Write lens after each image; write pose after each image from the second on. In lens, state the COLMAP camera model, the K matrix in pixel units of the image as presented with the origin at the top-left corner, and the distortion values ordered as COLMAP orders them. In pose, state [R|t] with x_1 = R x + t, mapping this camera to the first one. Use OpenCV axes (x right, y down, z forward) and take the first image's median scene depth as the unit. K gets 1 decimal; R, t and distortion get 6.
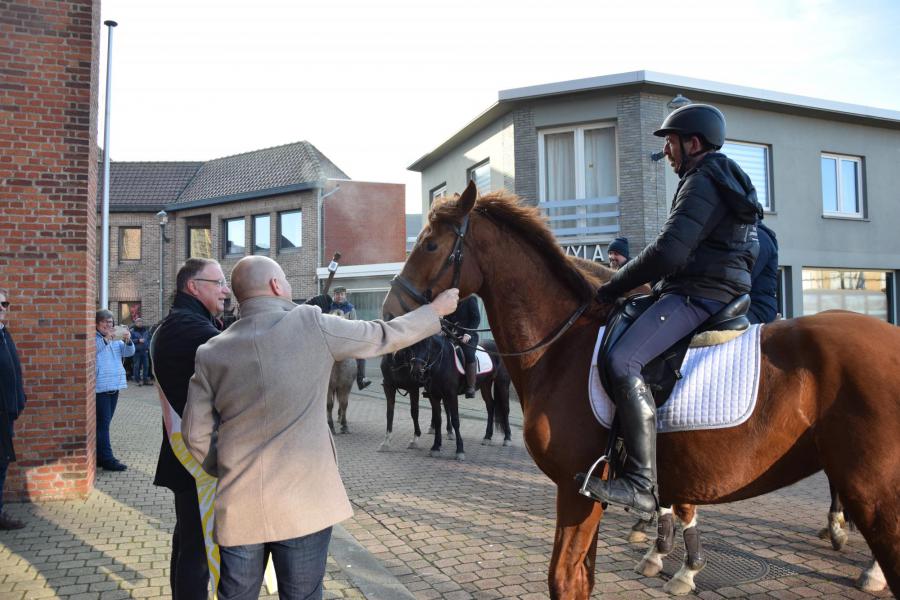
lens RADIAL K [[795.5, 0, 454.1], [0, 795.5, 290.9], [0, 0, 1]] dist [-0.053208, -0.001371]
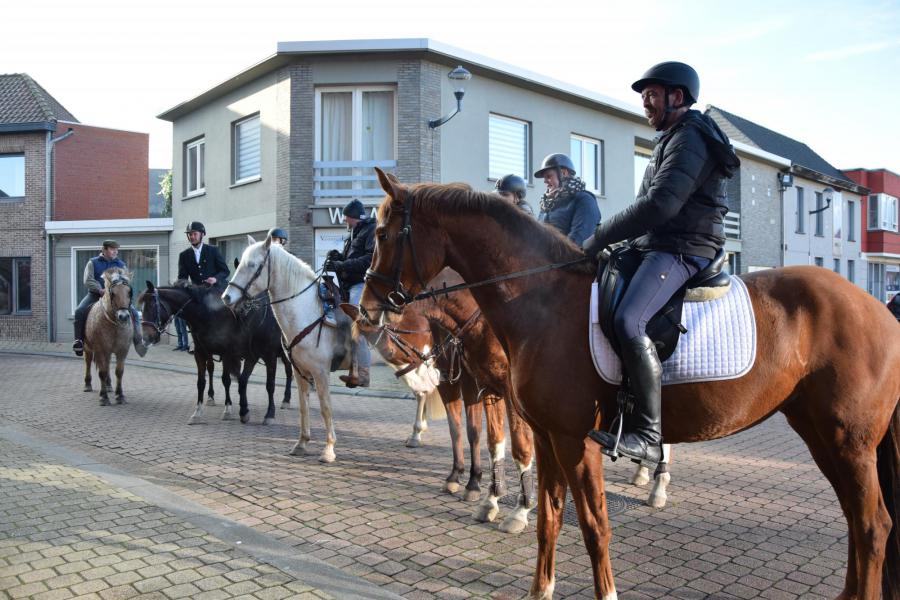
lens RADIAL K [[775.0, 0, 451.6], [0, 775.0, 296.1], [0, 0, 1]] dist [-0.119434, 0.148932]
pose [[0.926302, 0.005826, 0.376736, -0.093688], [-0.024653, 0.998675, 0.045171, 0.007210], [-0.375973, -0.051130, 0.925219, 0.053113]]
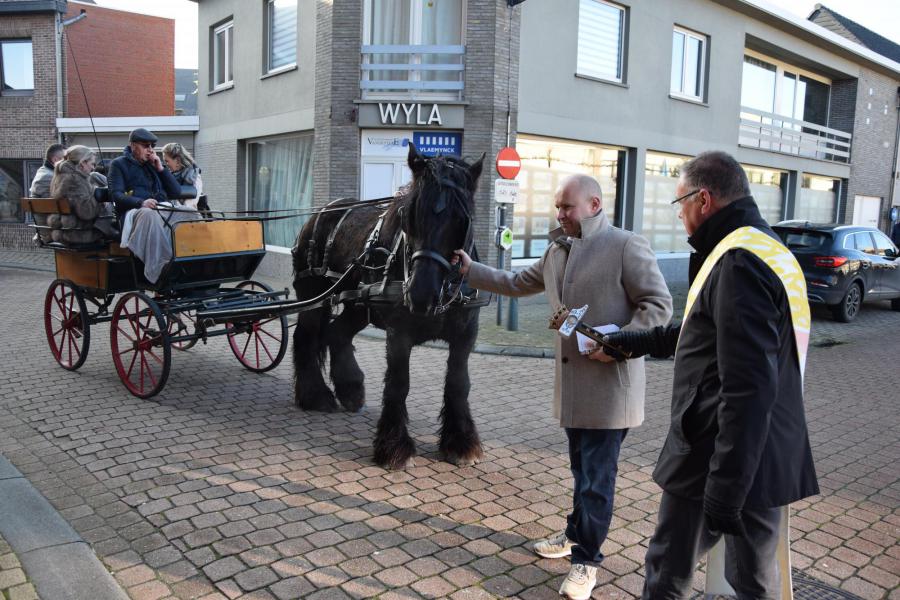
lens RADIAL K [[724.0, 0, 441.8], [0, 724.0, 303.7], [0, 0, 1]] dist [-0.147885, 0.114549]
pose [[0.946902, -0.004603, 0.321490, -0.046290], [-0.055196, 0.982727, 0.176641, 0.011940], [-0.316750, -0.185006, 0.930292, 0.278956]]
